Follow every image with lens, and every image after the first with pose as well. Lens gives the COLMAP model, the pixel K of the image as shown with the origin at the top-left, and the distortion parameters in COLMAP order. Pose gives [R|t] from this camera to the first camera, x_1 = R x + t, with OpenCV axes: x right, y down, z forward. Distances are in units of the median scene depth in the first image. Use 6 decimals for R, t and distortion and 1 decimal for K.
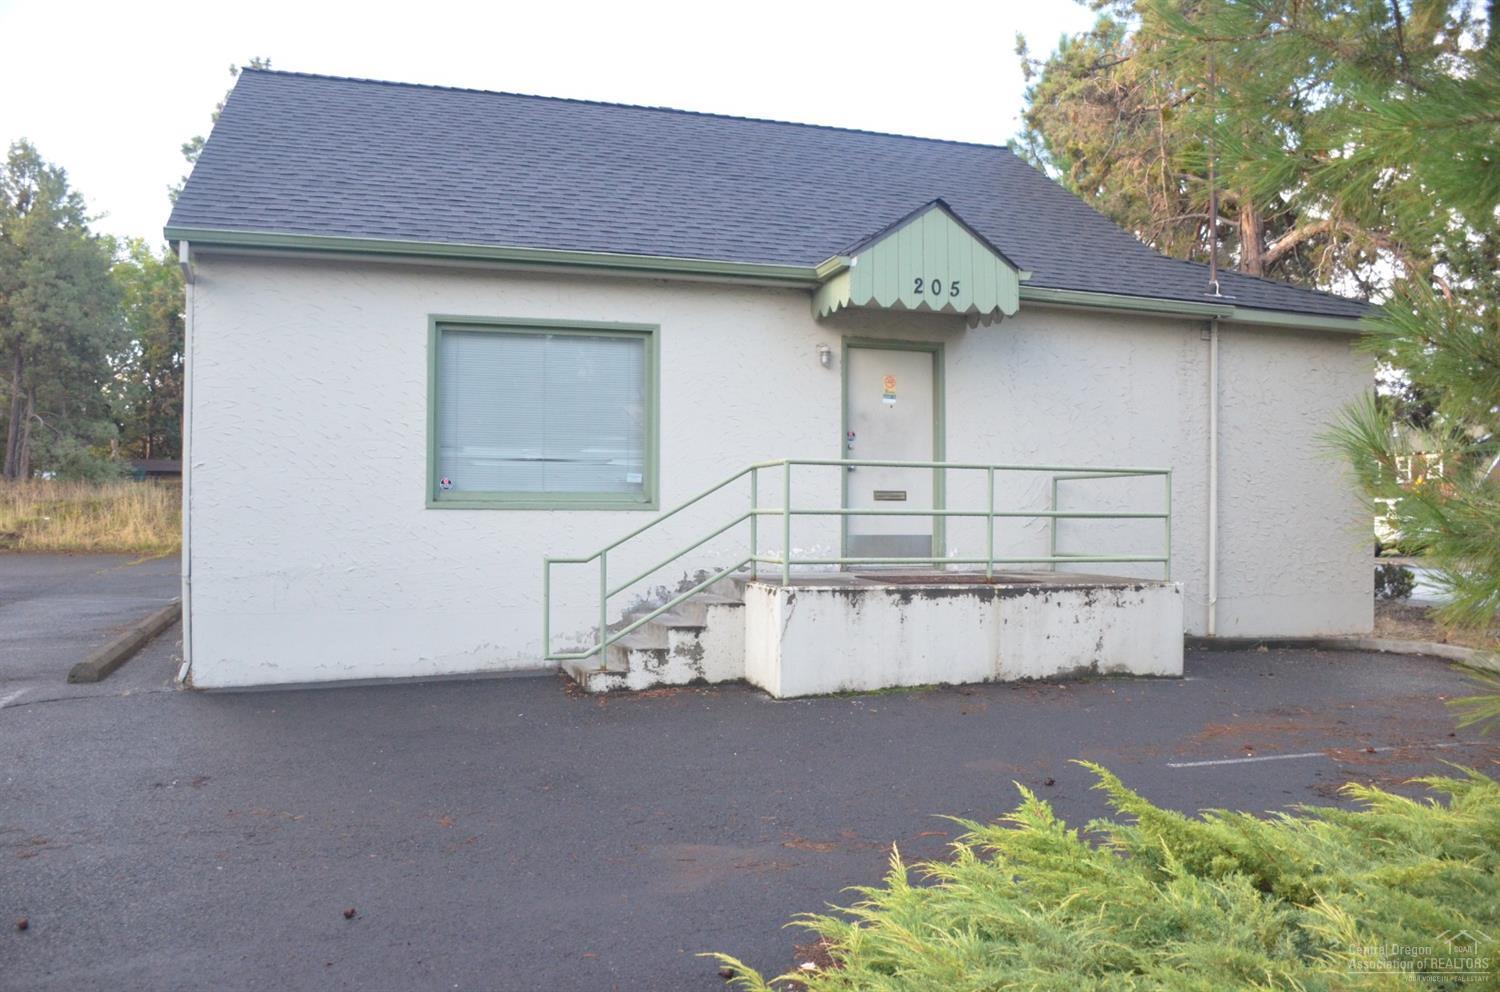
lens RADIAL K [[1178.1, 0, 736.4], [0, 1178.1, 521.1], [0, 0, 1]] dist [-0.144242, 0.100578]
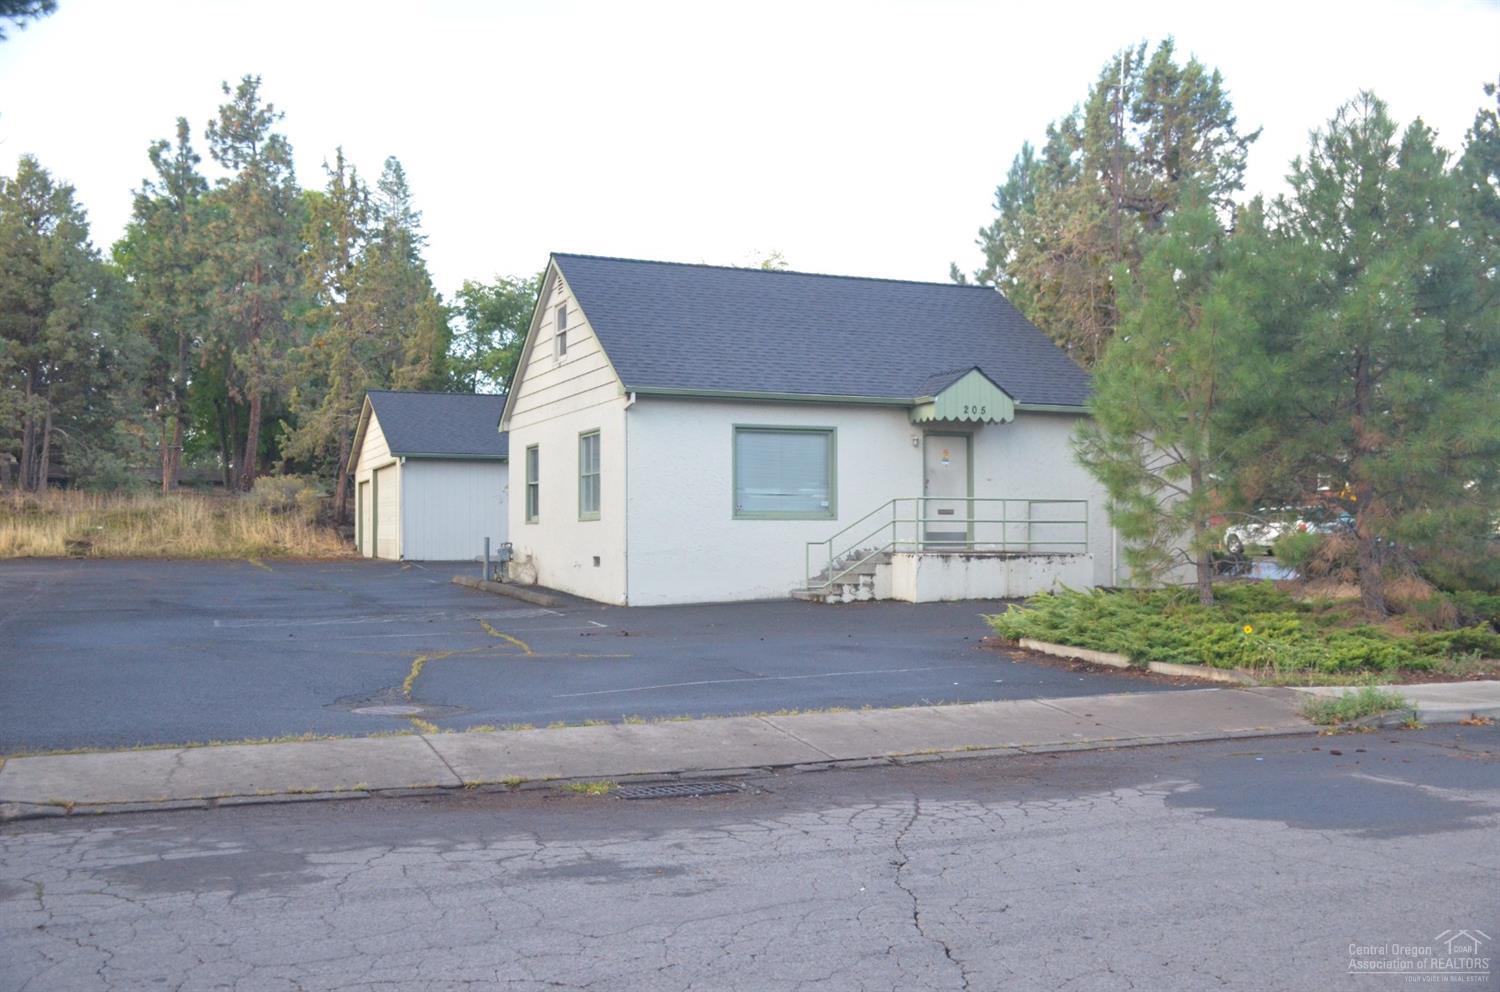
lens RADIAL K [[1485.3, 0, 729.4], [0, 1485.3, 525.5], [0, 0, 1]] dist [-0.022546, 0.002752]
pose [[0.995414, -0.003551, 0.095596, -0.524719], [0.003883, 0.999987, -0.003282, 0.008602], [-0.095583, 0.003638, 0.995415, -1.604001]]
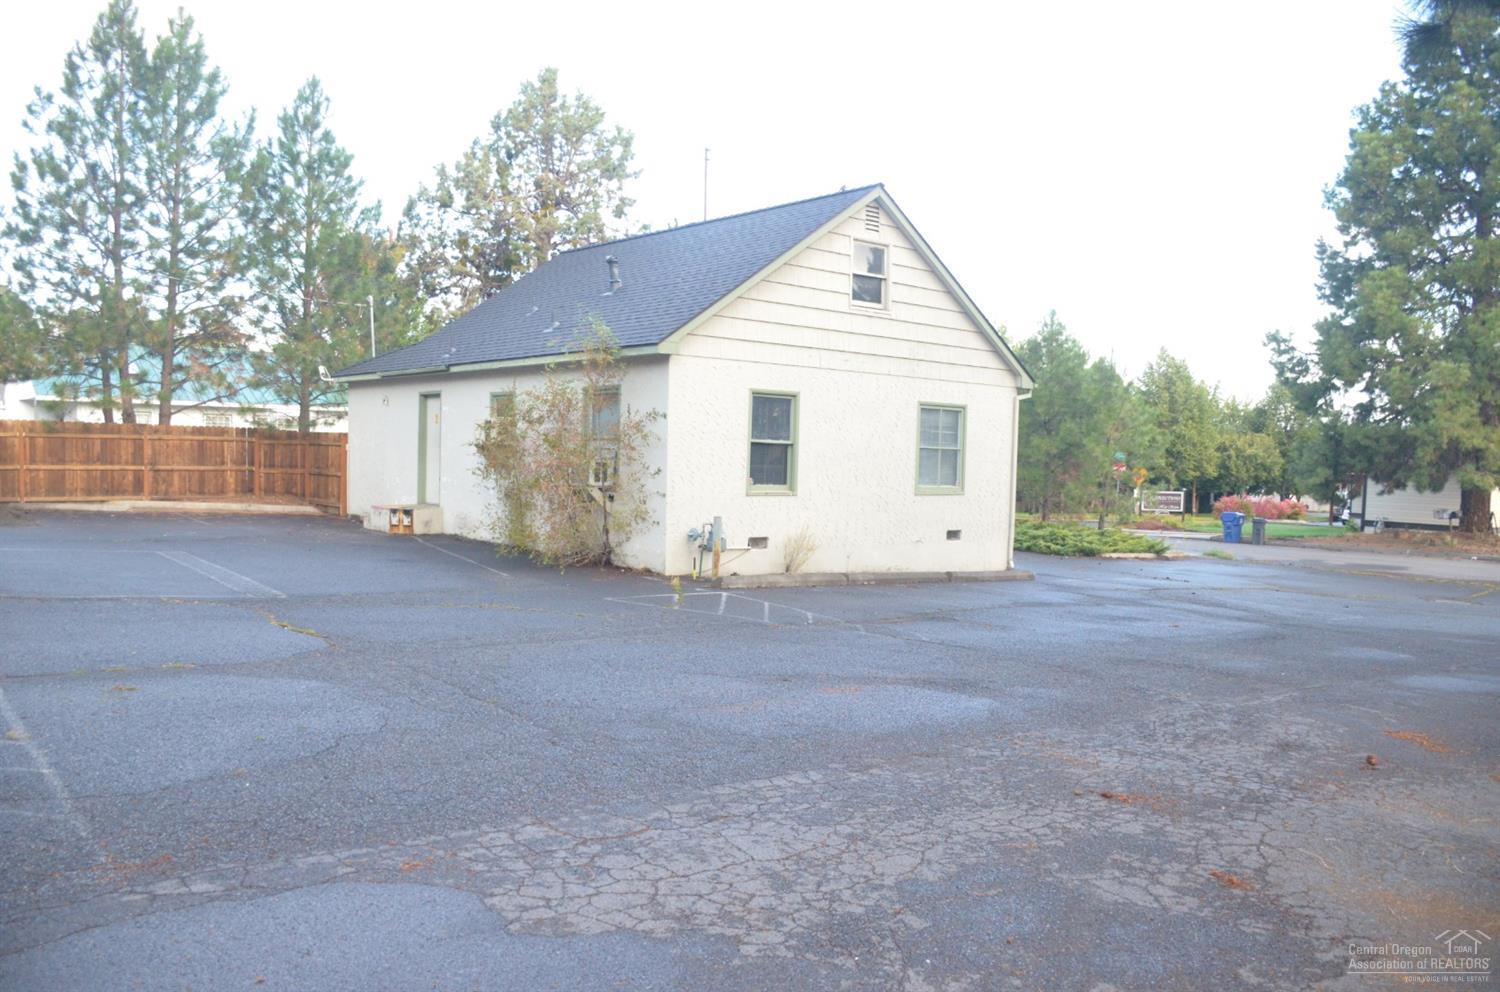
lens RADIAL K [[1178.1, 0, 736.4], [0, 1178.1, 521.1], [0, 0, 1]] dist [-0.144242, 0.100578]
pose [[-0.391851, -0.065879, 0.917667, -2.365927], [-0.036265, 0.997764, 0.056143, -0.070362], [-0.919314, -0.011280, -0.393364, 2.370464]]
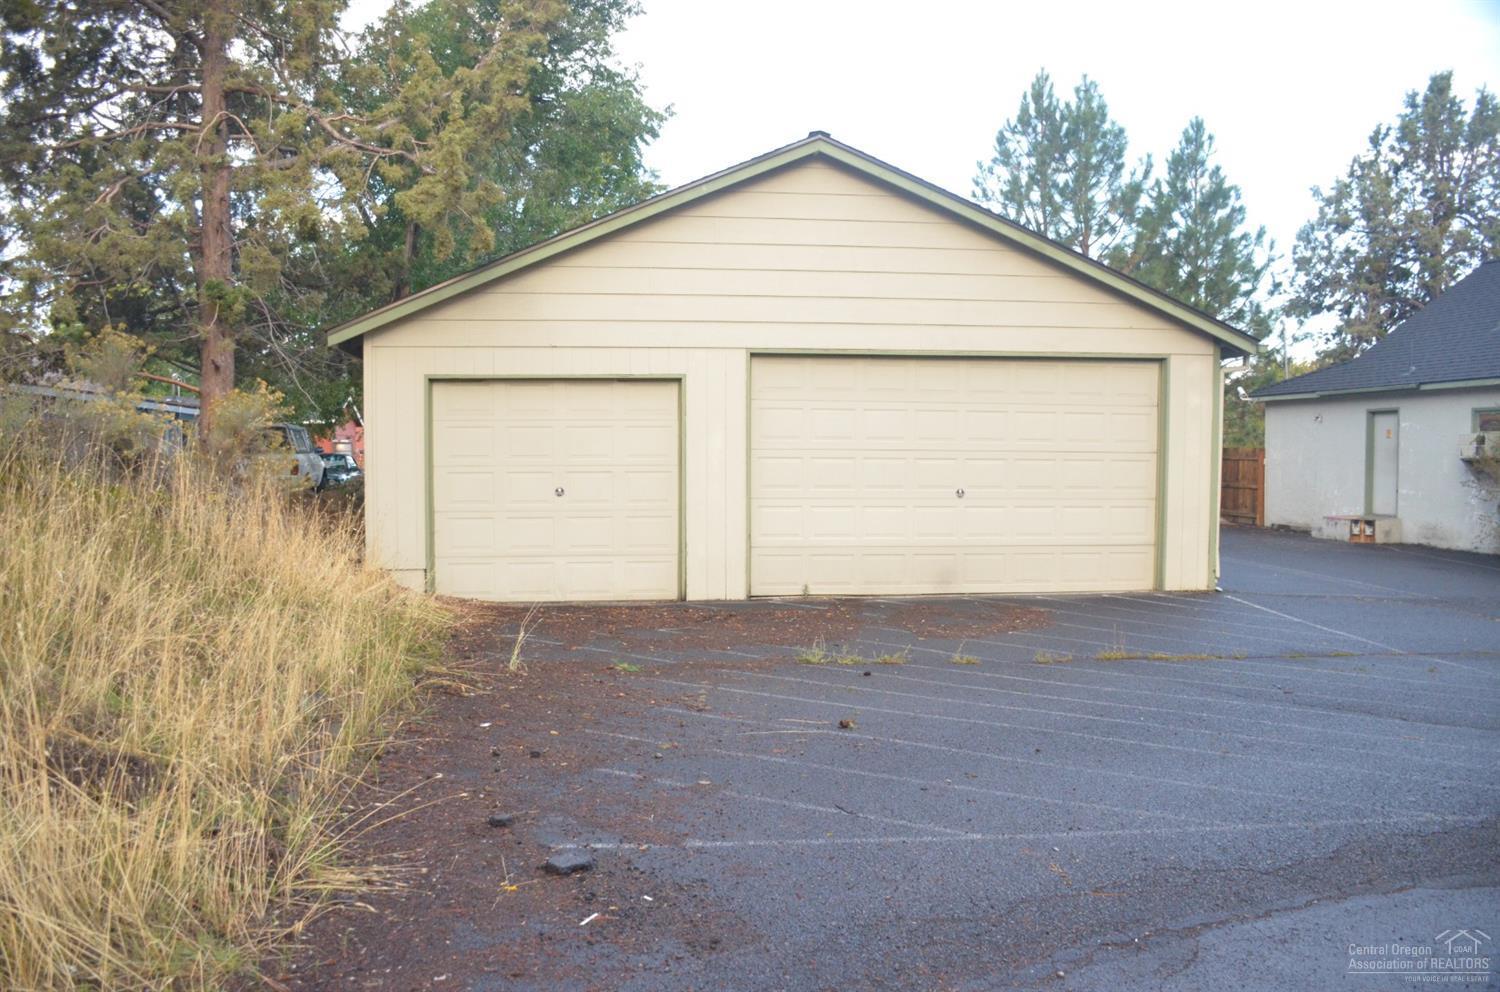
lens RADIAL K [[1178.1, 0, 736.4], [0, 1178.1, 521.1], [0, 0, 1]] dist [-0.144242, 0.100578]
pose [[0.157406, -0.060129, 0.985702, -2.566877], [-0.003053, 0.998110, 0.061373, -0.081246], [-0.987529, -0.012669, 0.156925, 2.994440]]
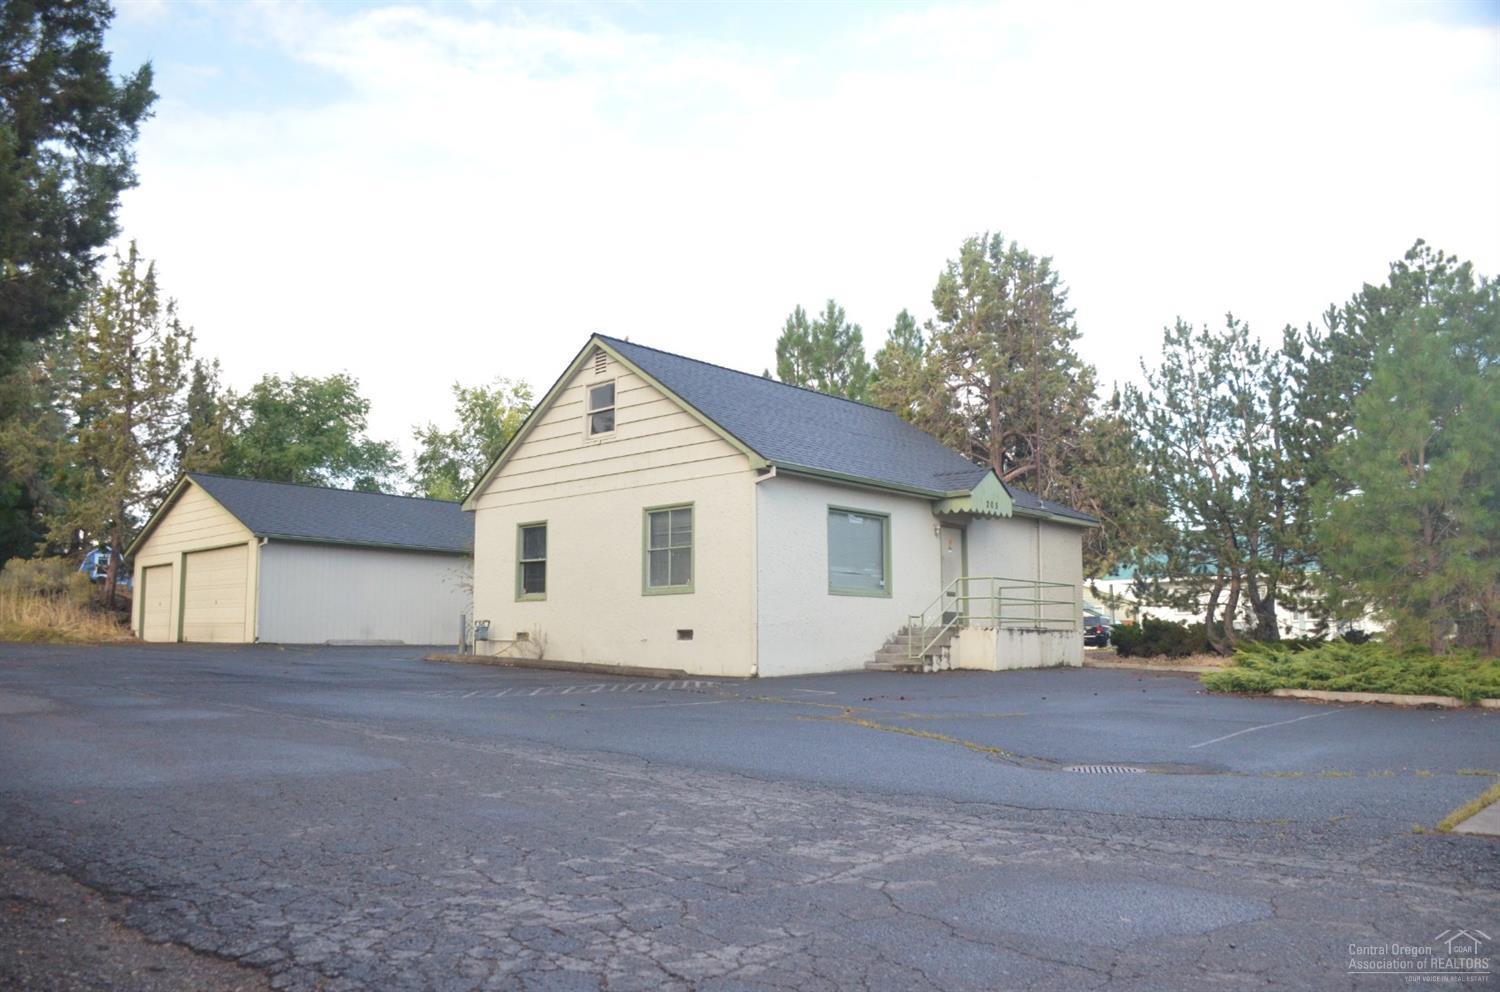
lens RADIAL K [[1178.1, 0, 736.4], [0, 1178.1, 521.1], [0, 0, 1]] dist [-0.144242, 0.100578]
pose [[0.861738, 0.053748, 0.504499, -1.526504], [-0.002041, 0.994732, -0.102489, 0.078248], [-0.507350, 0.087289, 0.857308, -0.792254]]
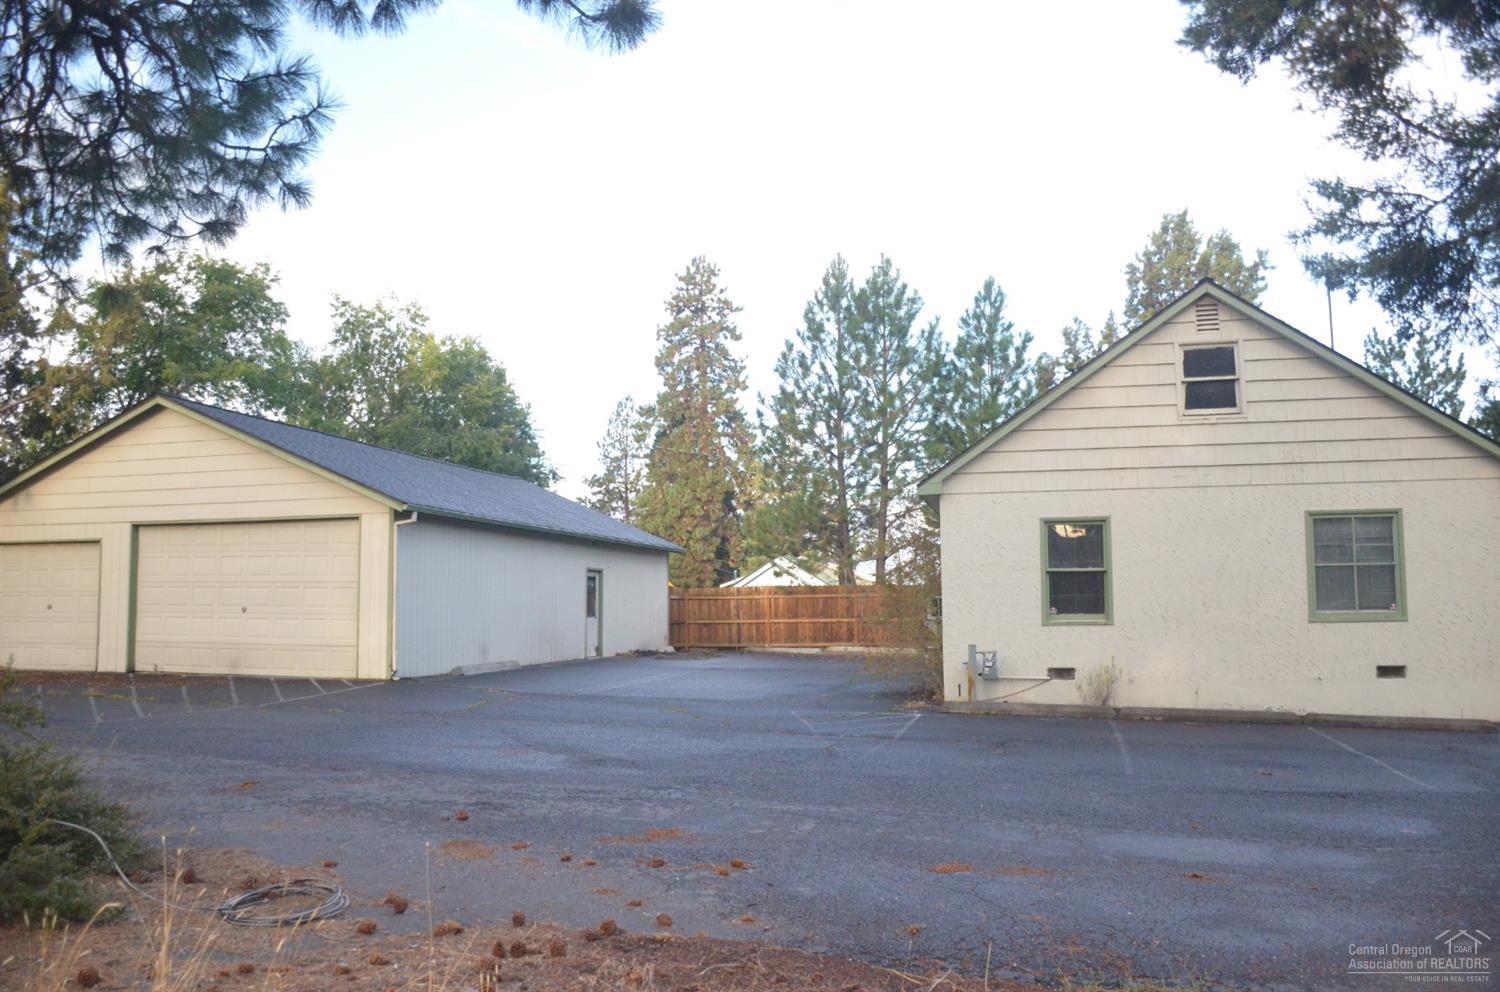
lens RADIAL K [[1178.1, 0, 736.4], [0, 1178.1, 521.1], [0, 0, 1]] dist [-0.144242, 0.100578]
pose [[0.524757, 0.059026, 0.849203, -2.477548], [0.001092, 0.997546, -0.070011, -0.042840], [-0.851252, 0.037666, 0.523404, 1.066195]]
